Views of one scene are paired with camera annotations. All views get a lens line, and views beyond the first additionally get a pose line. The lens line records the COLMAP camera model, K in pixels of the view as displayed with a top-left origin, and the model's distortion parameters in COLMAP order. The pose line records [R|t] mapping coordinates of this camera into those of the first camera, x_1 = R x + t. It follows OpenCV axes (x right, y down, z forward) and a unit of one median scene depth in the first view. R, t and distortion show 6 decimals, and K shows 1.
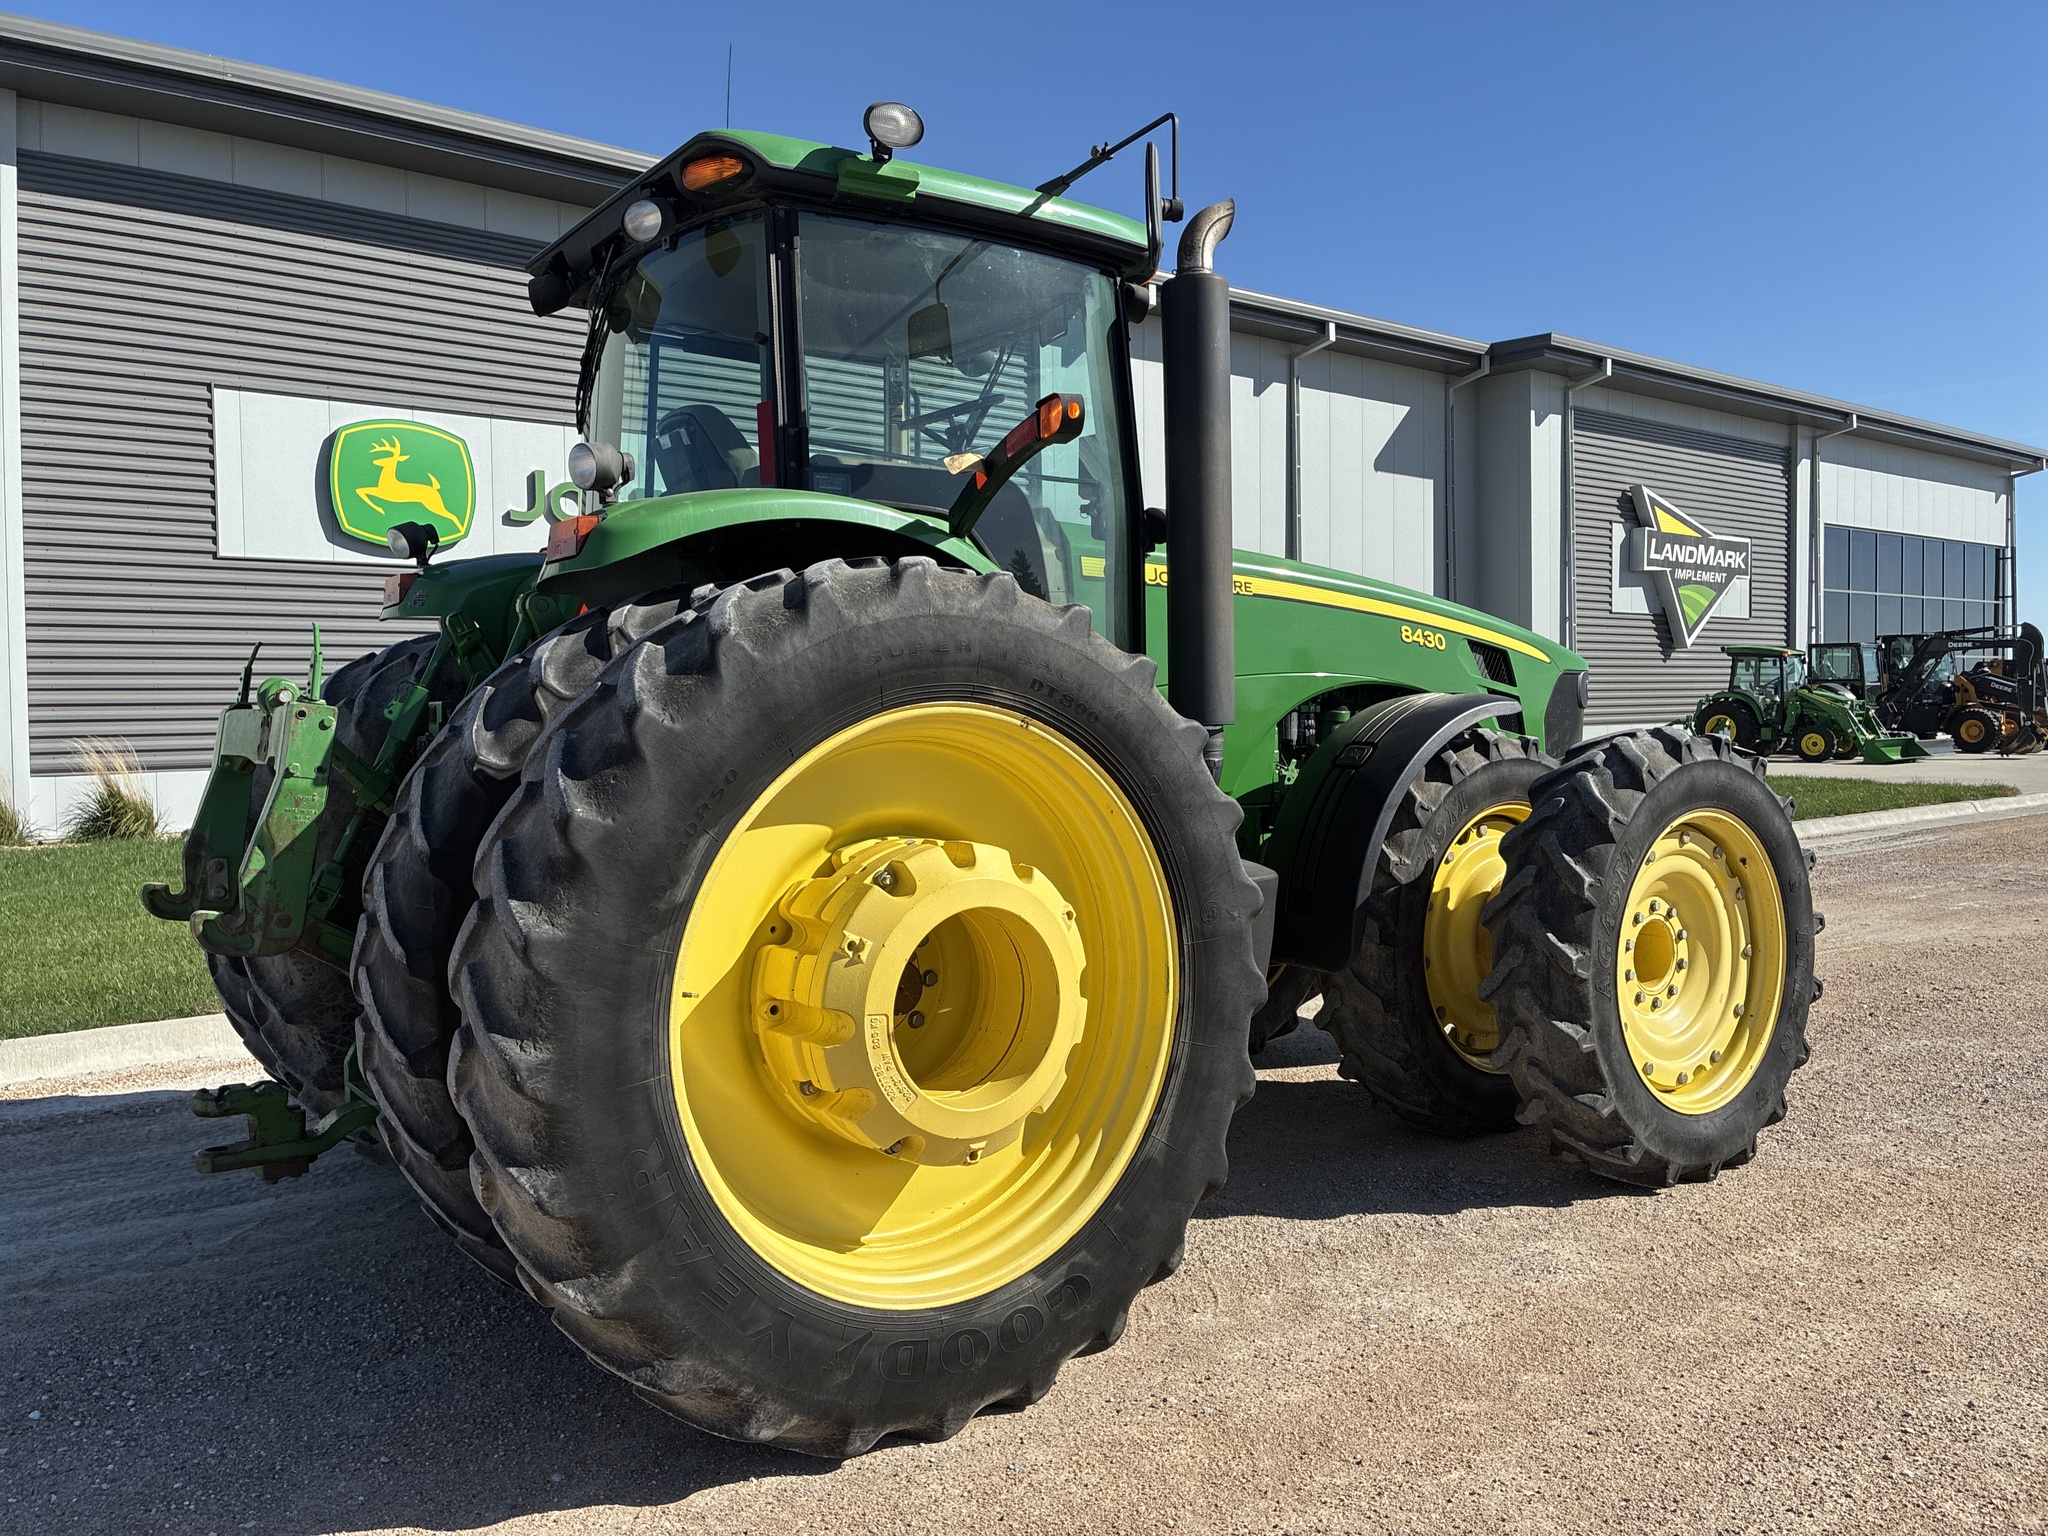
lens RADIAL K [[1568.2, 0, 1018.8], [0, 1568.2, 753.0], [0, 0, 1]] dist [0.047699, -0.051114]
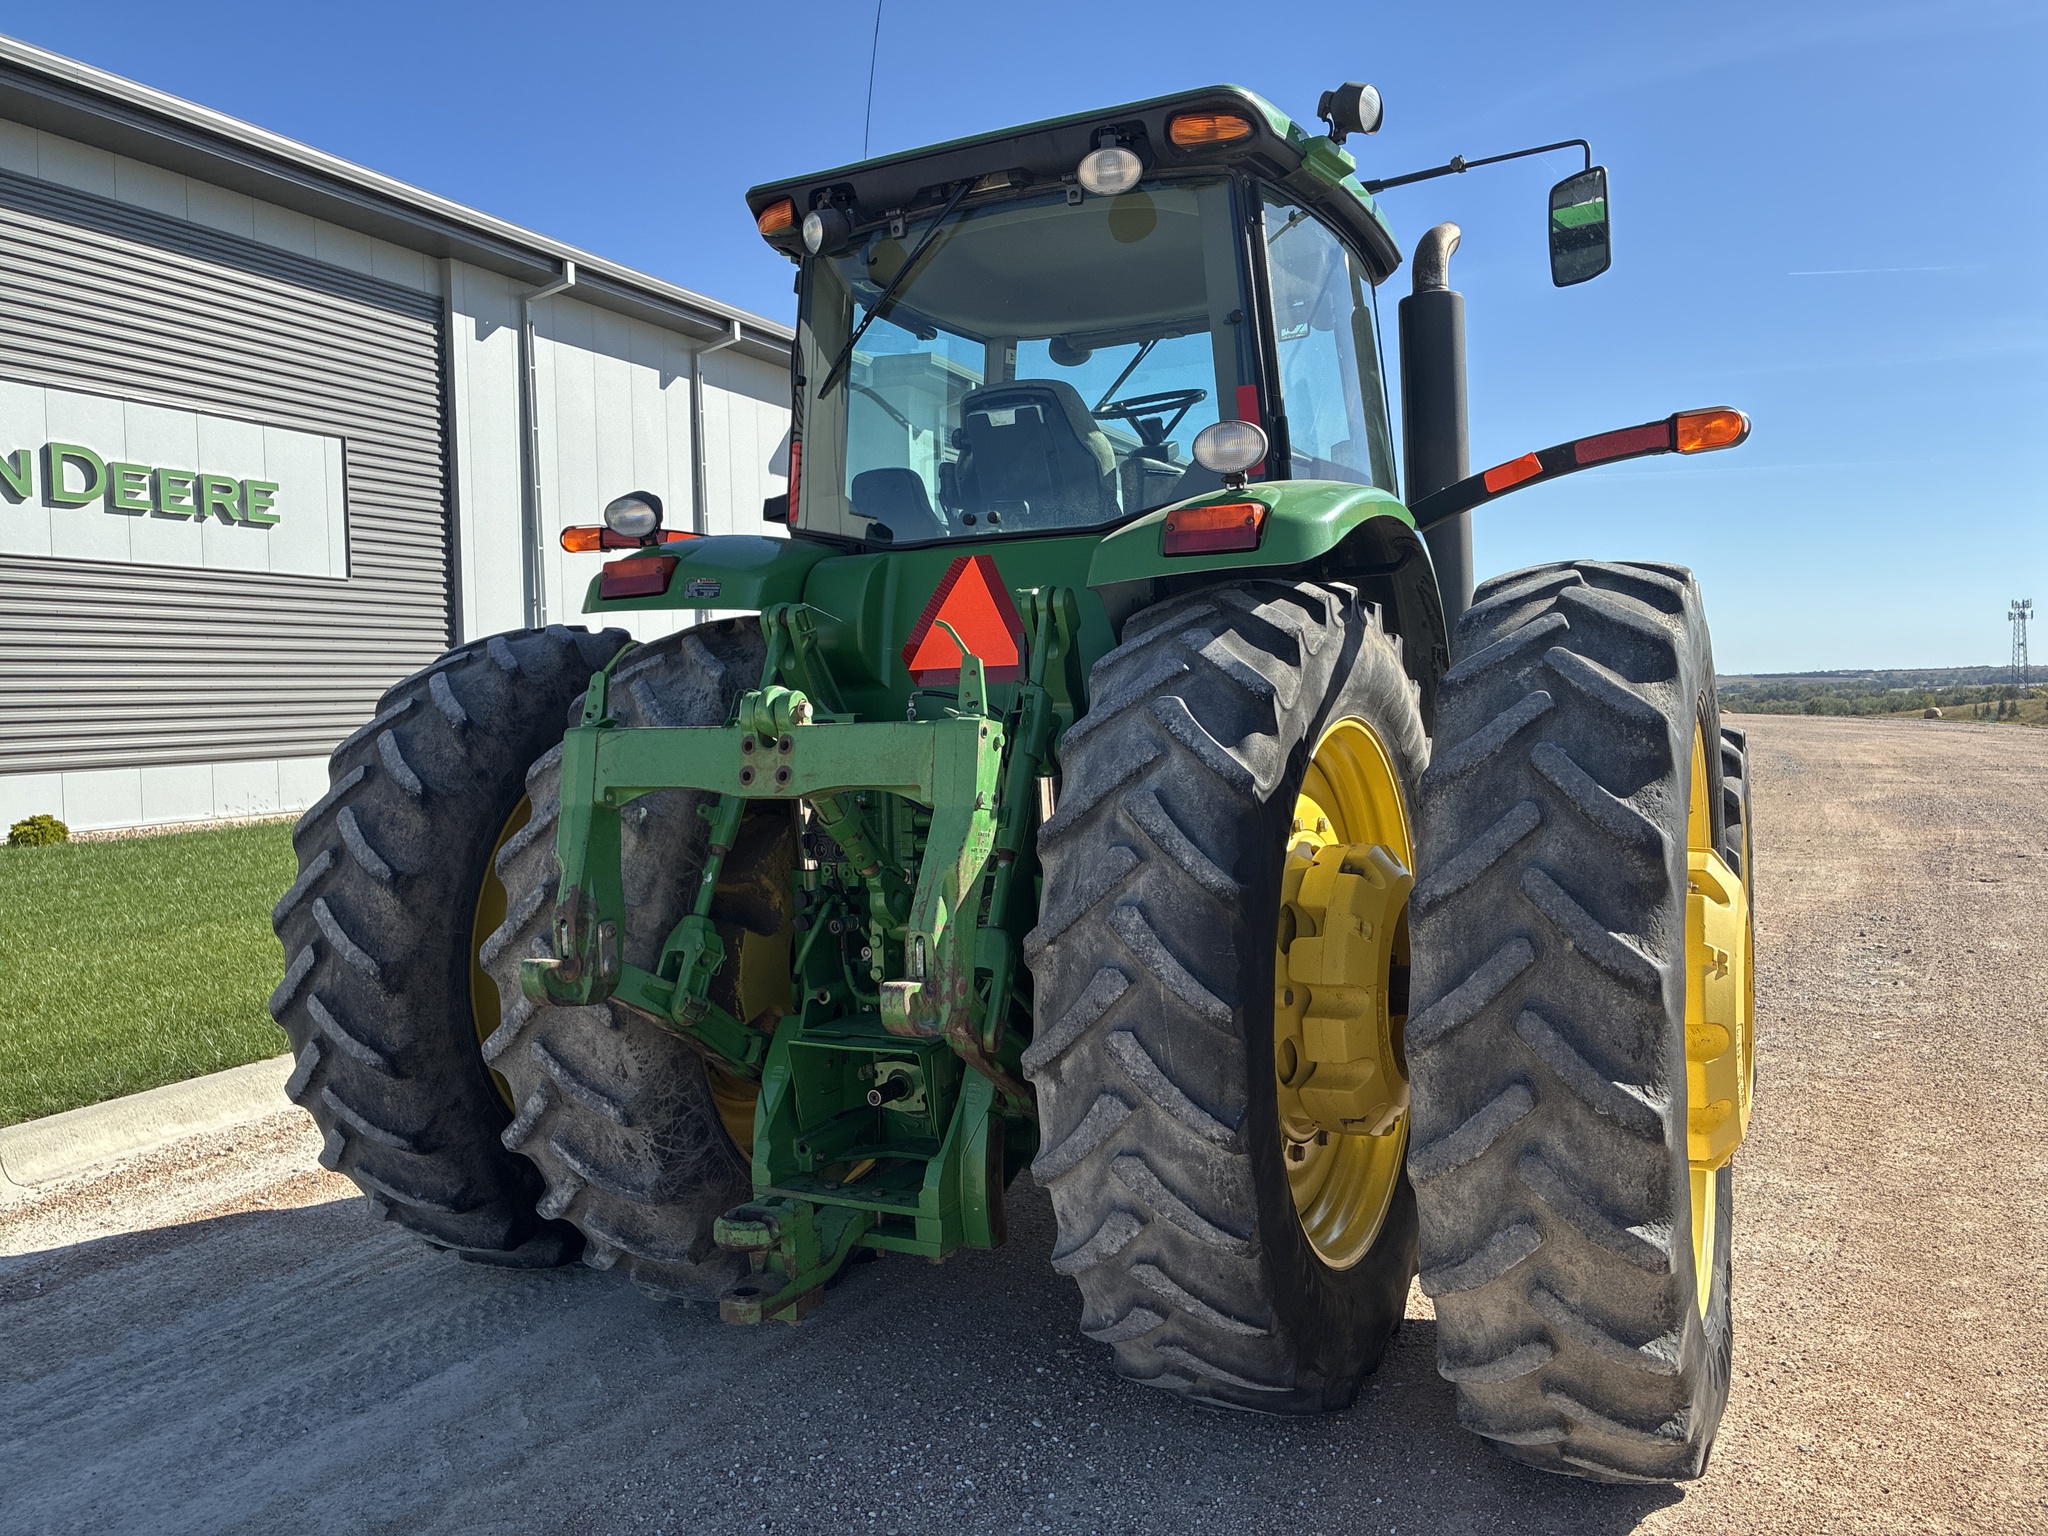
lens RADIAL K [[1568.2, 0, 1018.1], [0, 1568.2, 750.4], [0, 0, 1]] dist [0.047699, -0.051114]
pose [[0.892586, -0.023809, 0.450248, -0.563677], [0.024429, 0.999692, 0.004433, -0.012808], [-0.450215, 0.007042, 0.892893, 0.188694]]
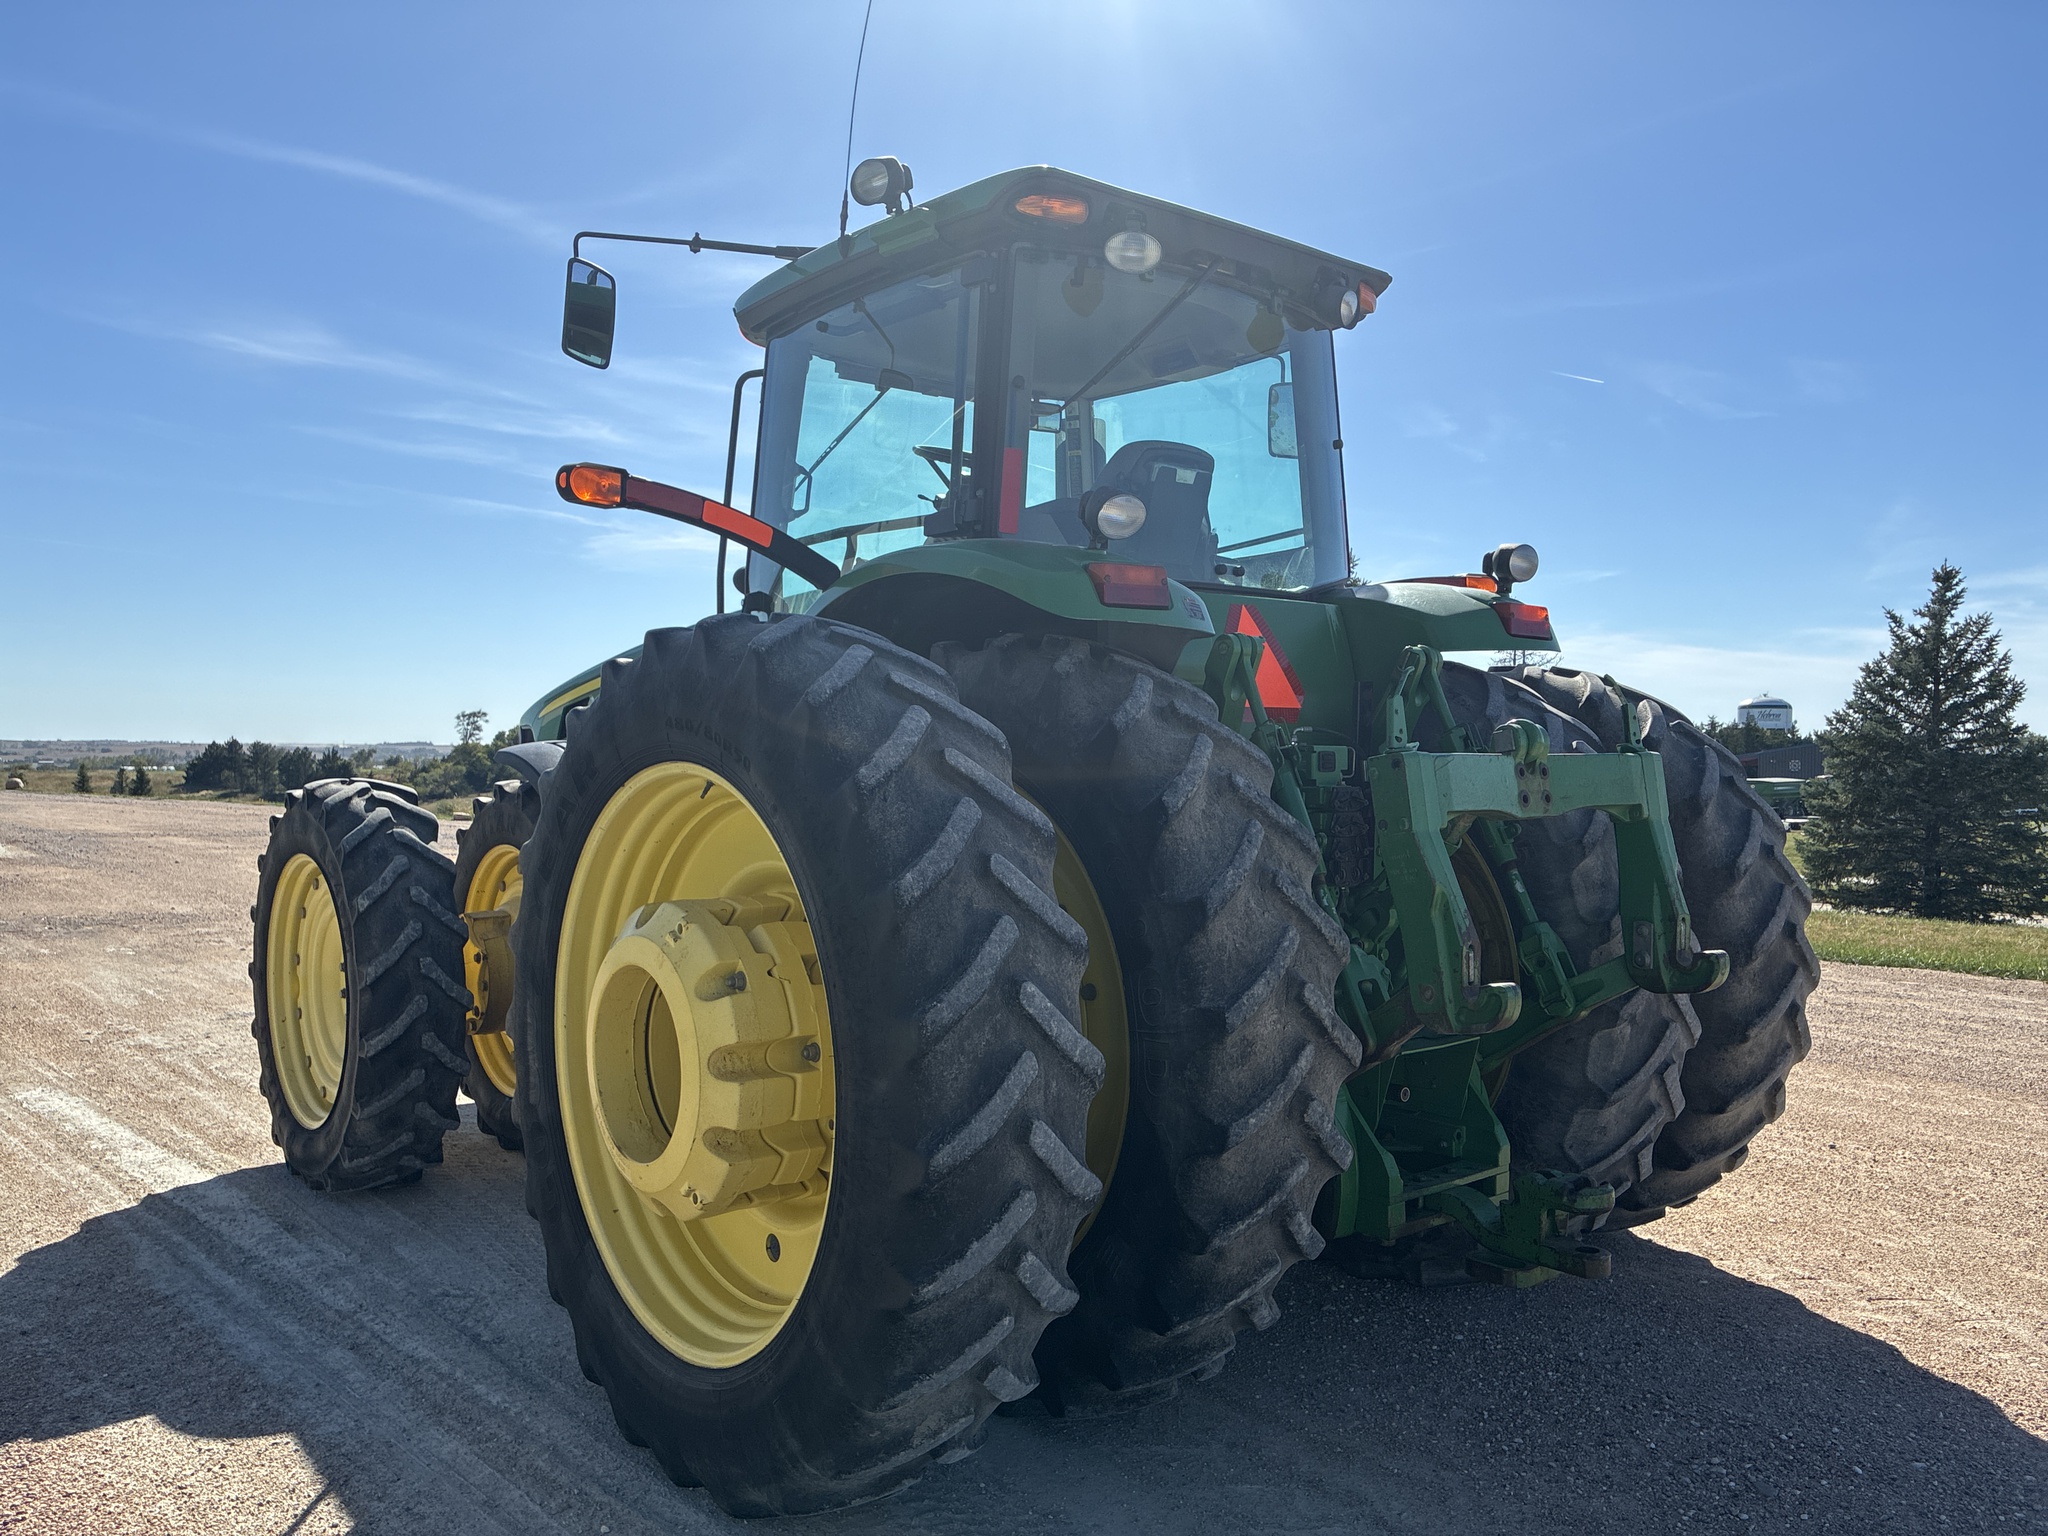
lens RADIAL K [[1568.2, 0, 1026.3], [0, 1568.2, 764.5], [0, 0, 1]] dist [0.047699, -0.051114]
pose [[-0.057859, 0.008907, 0.998285, -1.076093], [0.019223, 0.999785, -0.007807, -0.016814], [-0.998140, 0.018739, -0.058017, 1.059113]]
